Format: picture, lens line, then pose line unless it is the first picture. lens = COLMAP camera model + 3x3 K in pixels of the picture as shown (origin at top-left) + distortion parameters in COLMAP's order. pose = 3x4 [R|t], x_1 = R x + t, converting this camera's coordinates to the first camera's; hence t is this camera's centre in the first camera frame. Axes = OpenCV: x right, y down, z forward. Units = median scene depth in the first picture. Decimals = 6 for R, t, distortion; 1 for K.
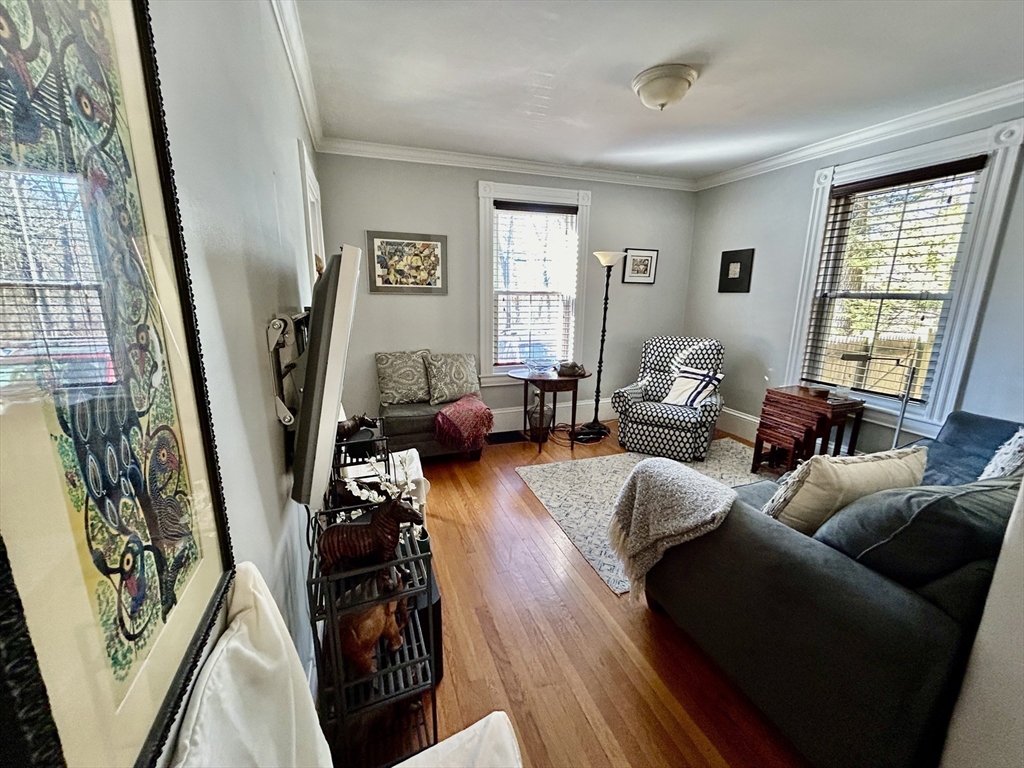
lens RADIAL K [[410.8, 0, 513.7], [0, 410.8, 381.2], [0, 0, 1]] dist [-0.004747, 0.000243]
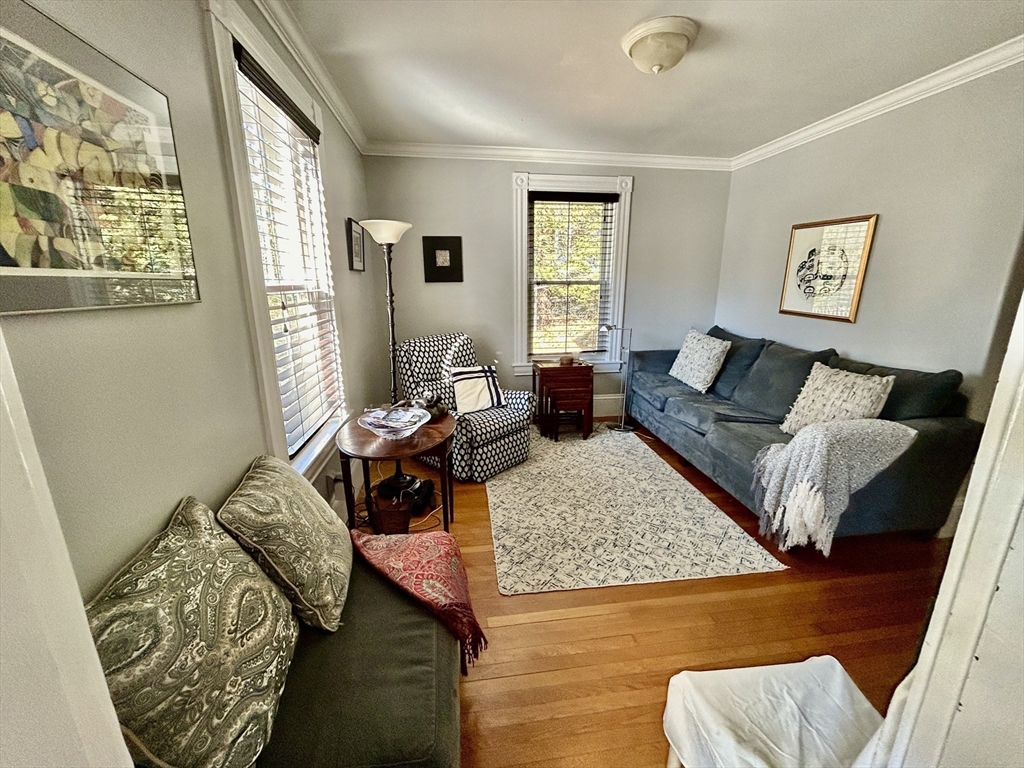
lens RADIAL K [[410.8, 0, 510.6], [0, 410.8, 383.4], [0, 0, 1]] dist [-0.004747, 0.000243]
pose [[0.214601, -0.247990, 0.944694, -0.408679], [0.217992, 0.954992, 0.201173, -0.160632], [-0.952064, 0.162764, 0.259003, 0.693766]]
